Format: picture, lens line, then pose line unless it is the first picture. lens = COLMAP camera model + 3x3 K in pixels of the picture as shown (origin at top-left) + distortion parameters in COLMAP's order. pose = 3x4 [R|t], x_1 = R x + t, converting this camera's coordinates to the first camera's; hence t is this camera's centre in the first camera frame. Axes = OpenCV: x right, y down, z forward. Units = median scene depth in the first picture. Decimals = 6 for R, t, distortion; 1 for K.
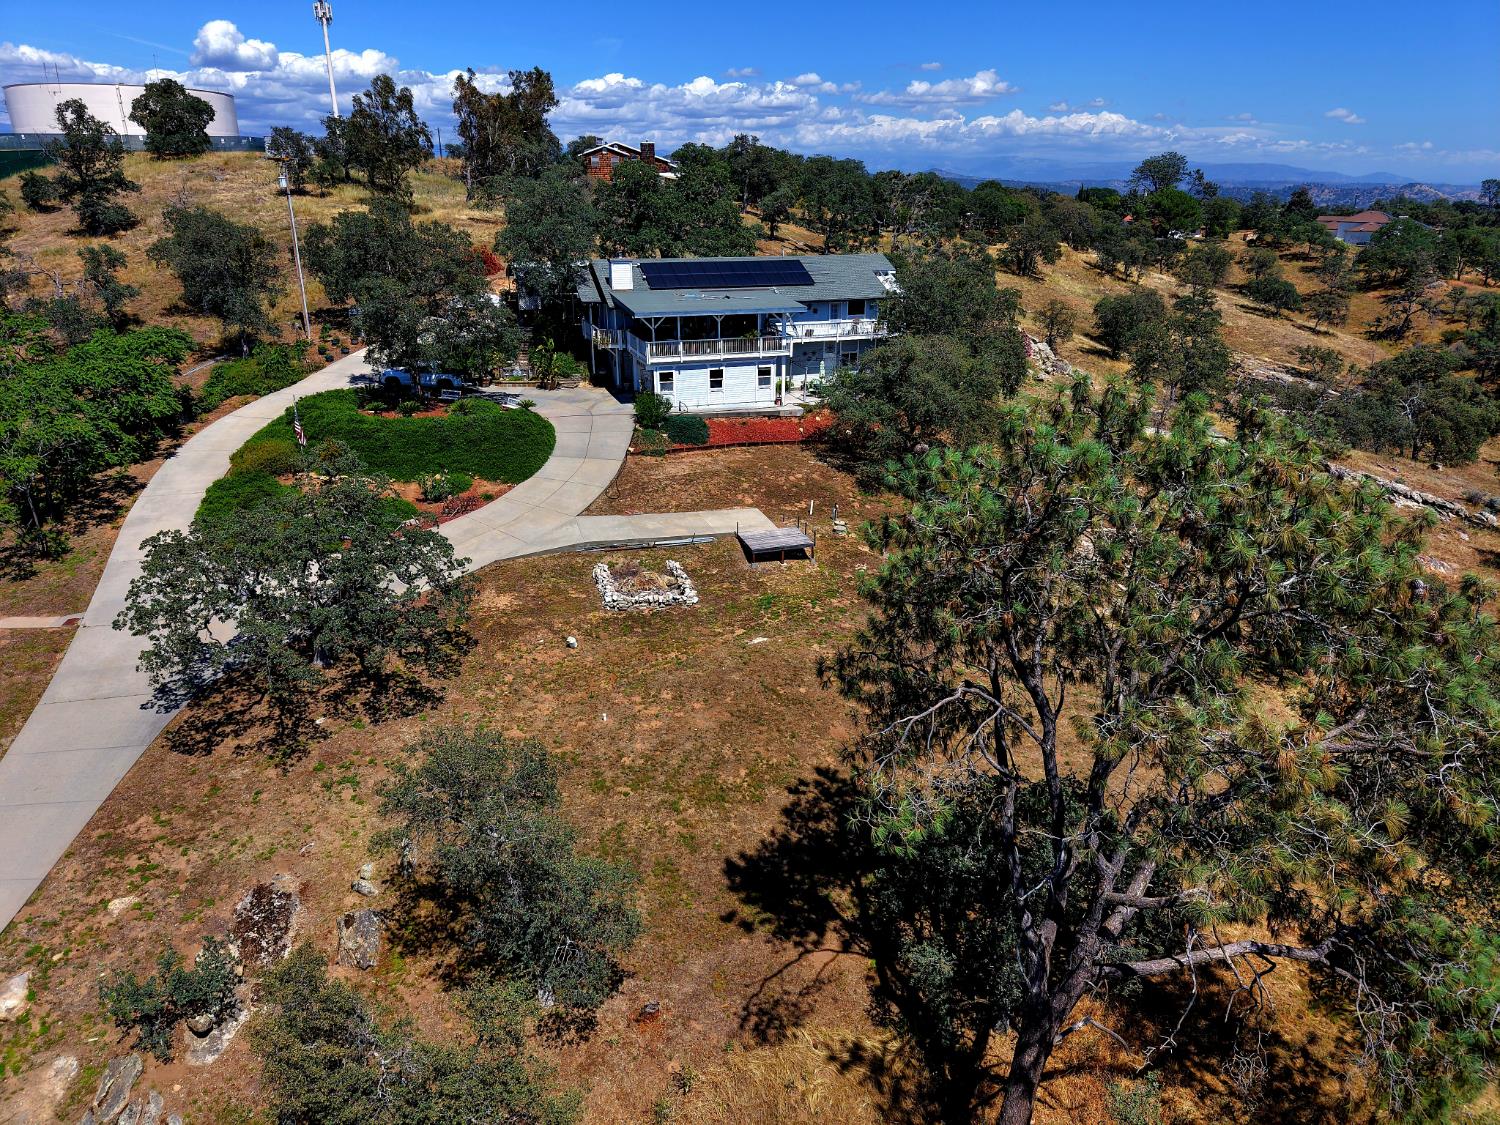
lens RADIAL K [[990.9, 0, 754.8], [0, 990.9, 569.8], [0, 0, 1]] dist [0.038034, -0.028591]
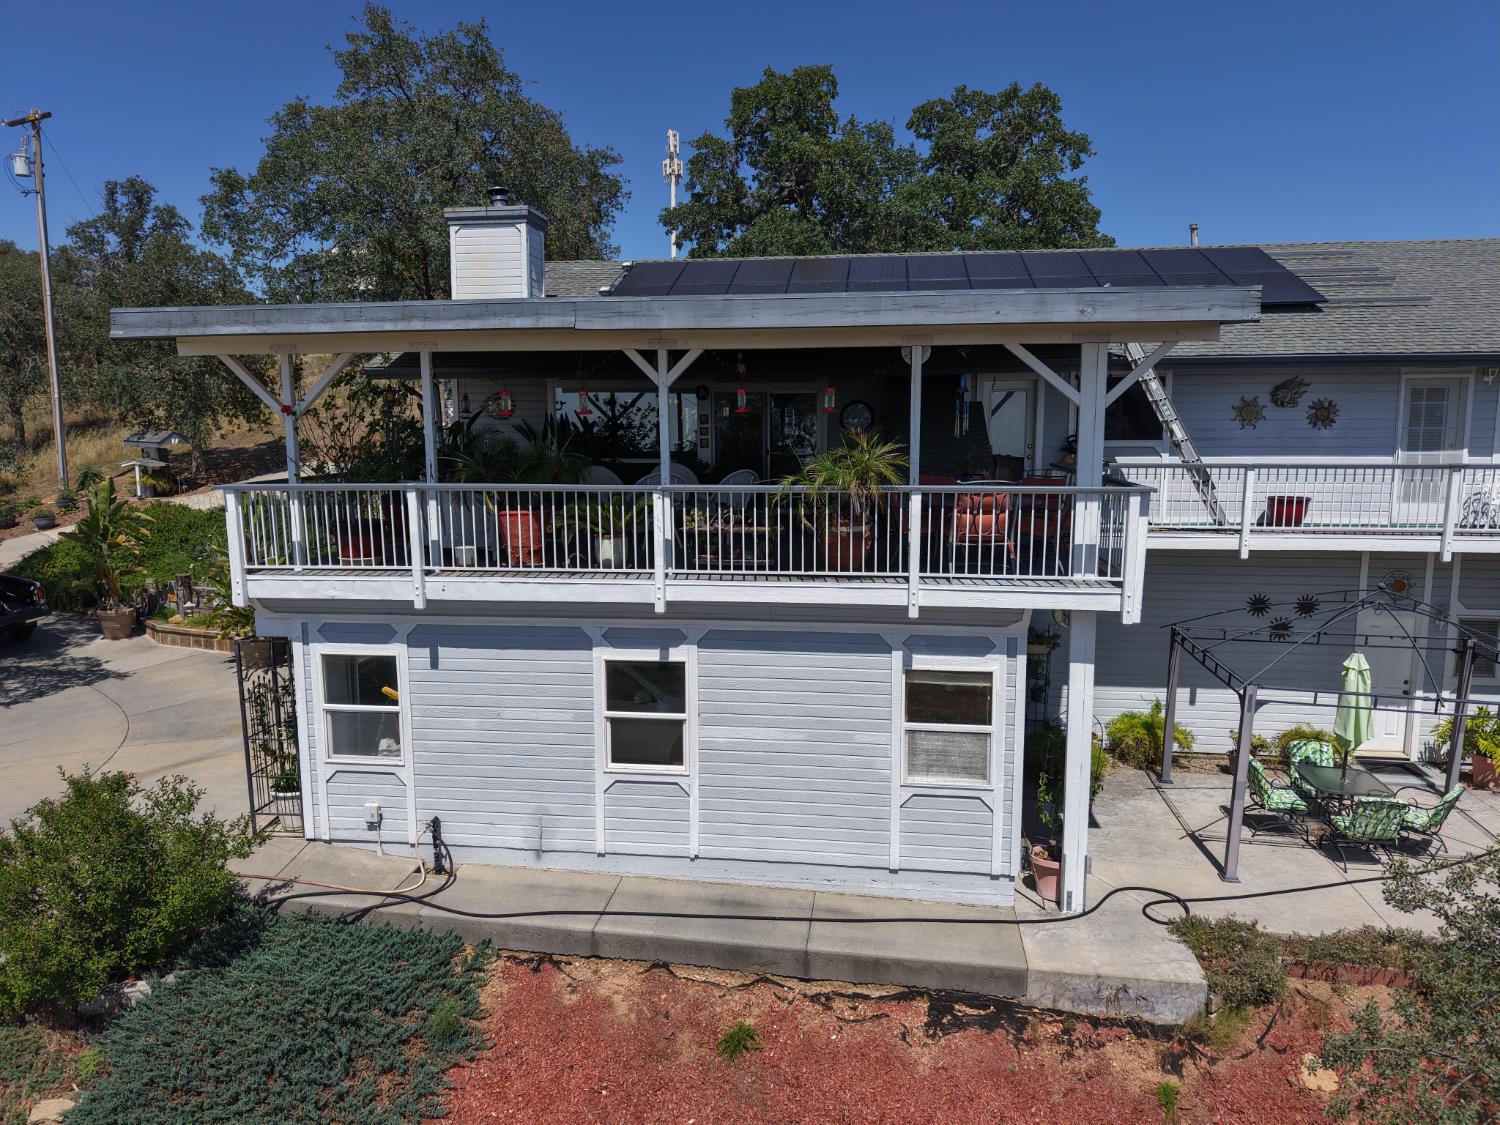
lens RADIAL K [[990.9, 0, 754.7], [0, 990.9, 559.5], [0, 0, 1]] dist [0.038034, -0.028591]
pose [[0.898892, 0.052640, -0.434998, 0.052062], [-0.152944, 0.968011, -0.198906, -0.190029], [0.410612, 0.245325, 0.878188, 0.864148]]
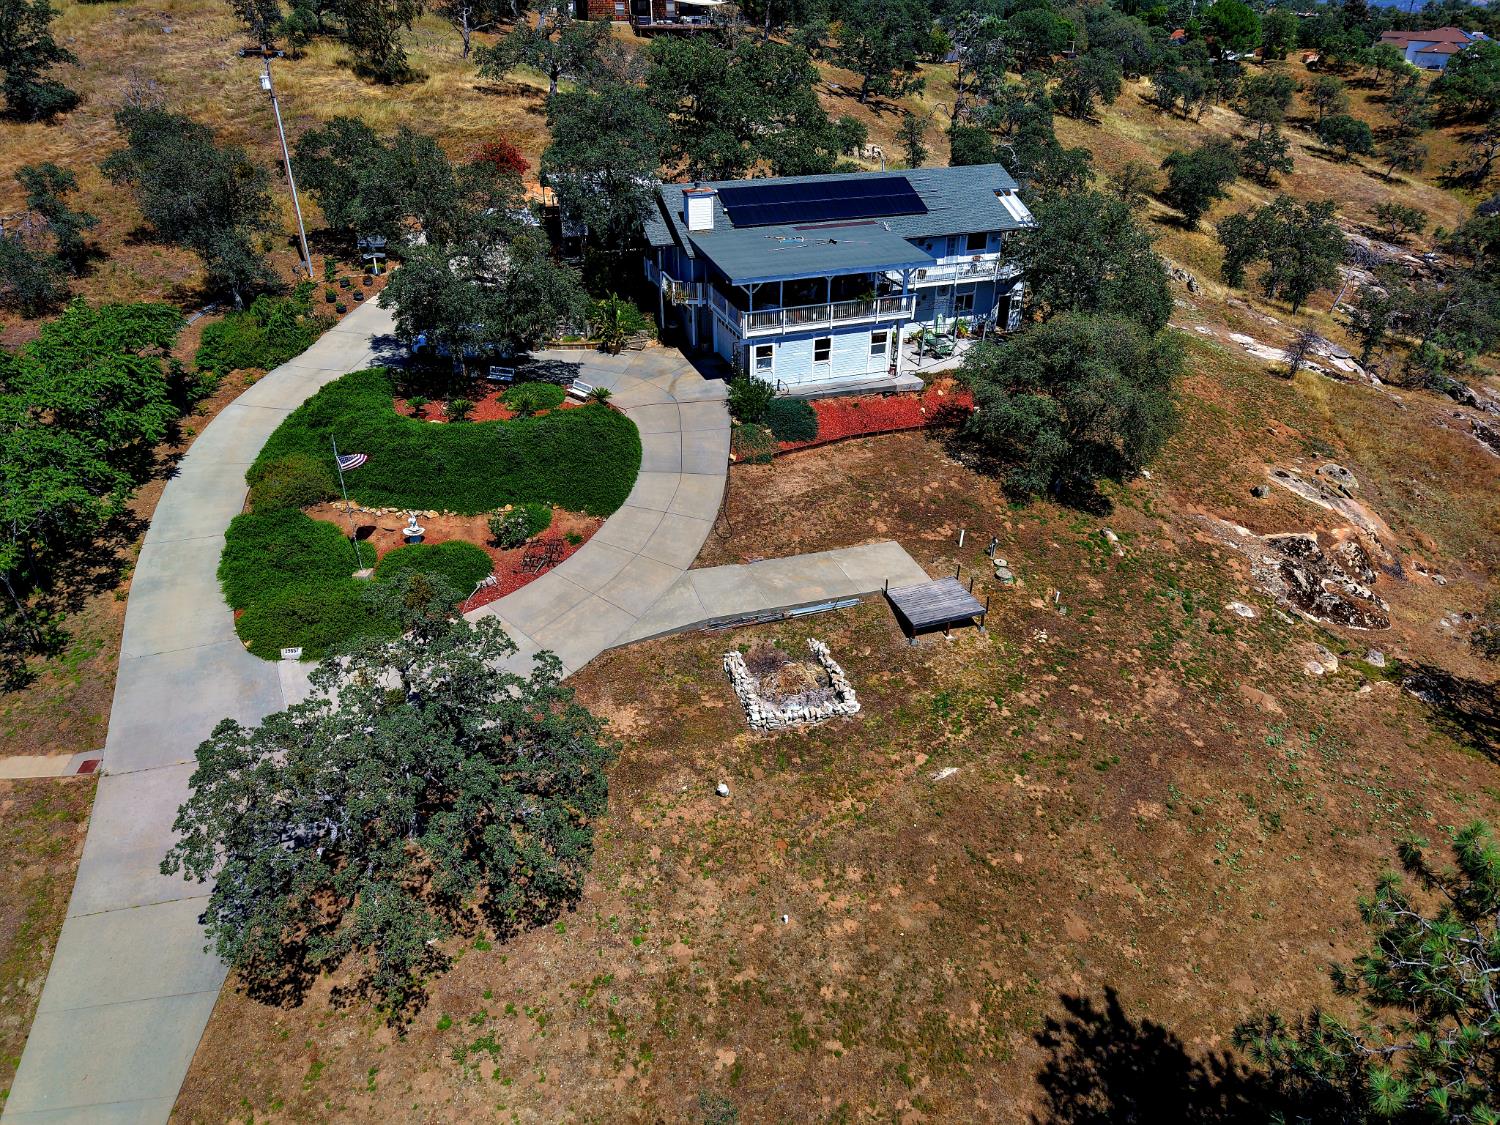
lens RADIAL K [[990.9, 0, 752.3], [0, 990.9, 565.2], [0, 0, 1]] dist [0.038034, -0.028591]
pose [[0.999789, -0.007901, 0.018982, -0.115870], [0.004489, 0.984830, 0.173466, -0.162325], [-0.020065, -0.173344, 0.984657, 0.160264]]
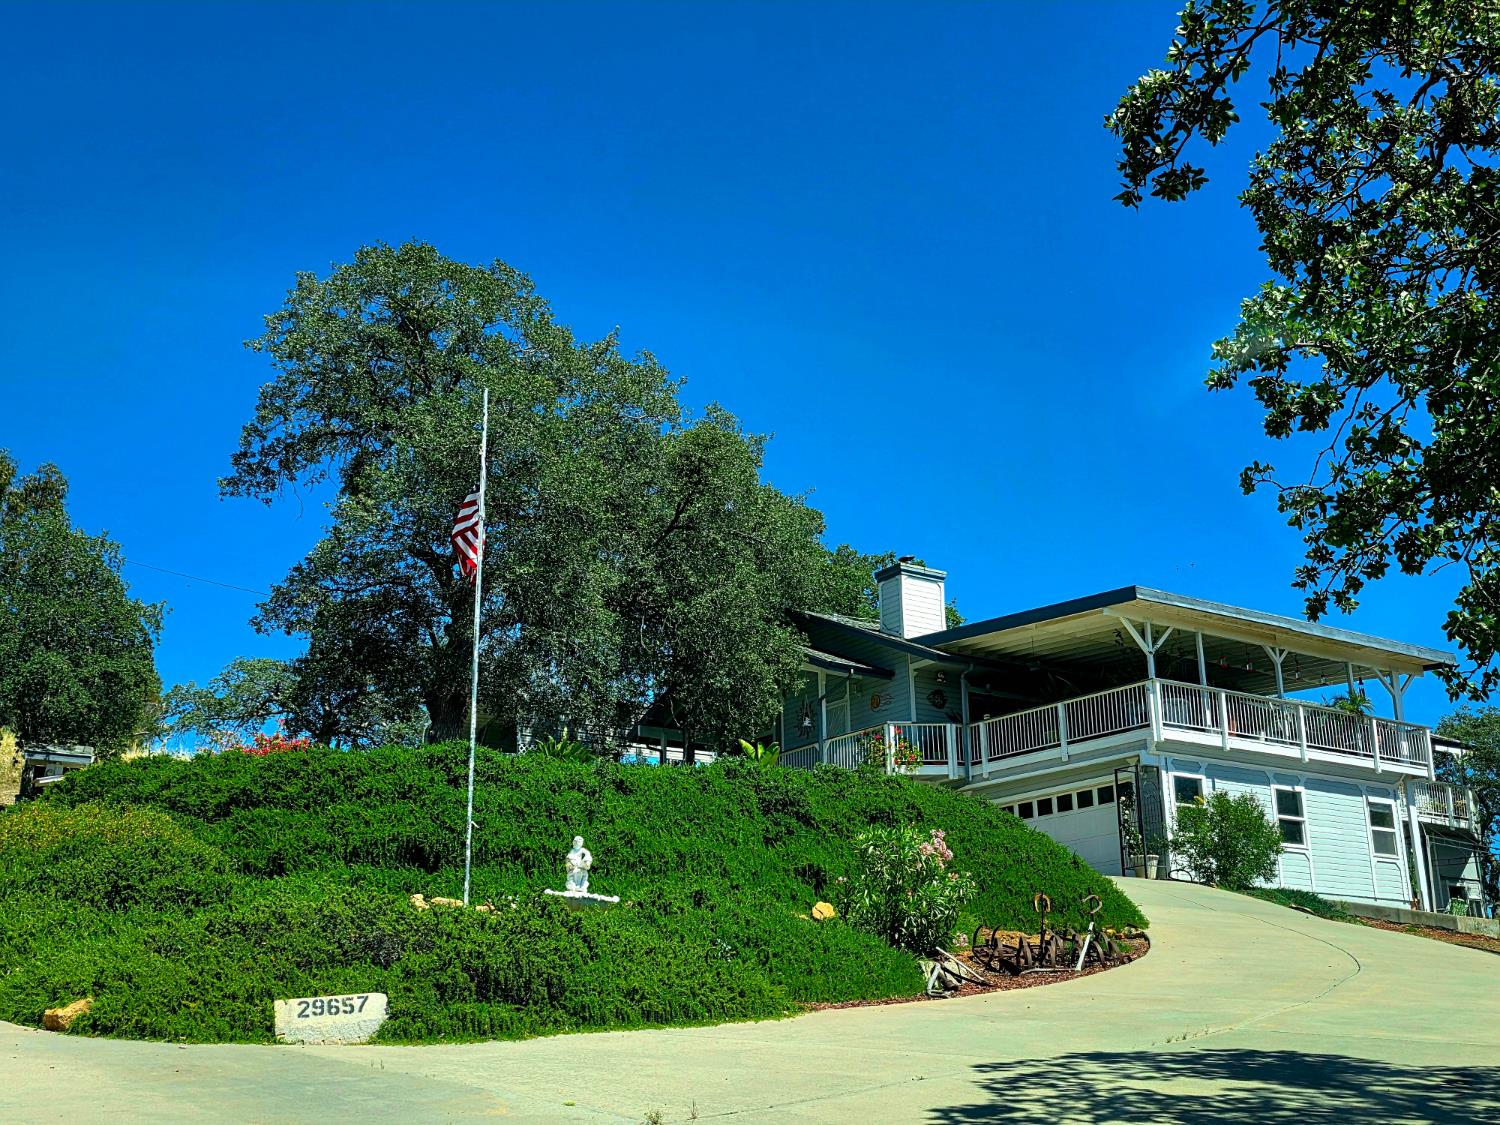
lens RADIAL K [[1709.3, 0, 748.9], [0, 1709.3, 559.5], [0, 0, 1]] dist [0.020901, 0.000000]
pose [[0.961304, 0.067198, 0.267167, -0.394350], [0.113896, 0.786089, -0.607529, 0.081385], [-0.250842, 0.614450, 0.748017, 0.550761]]
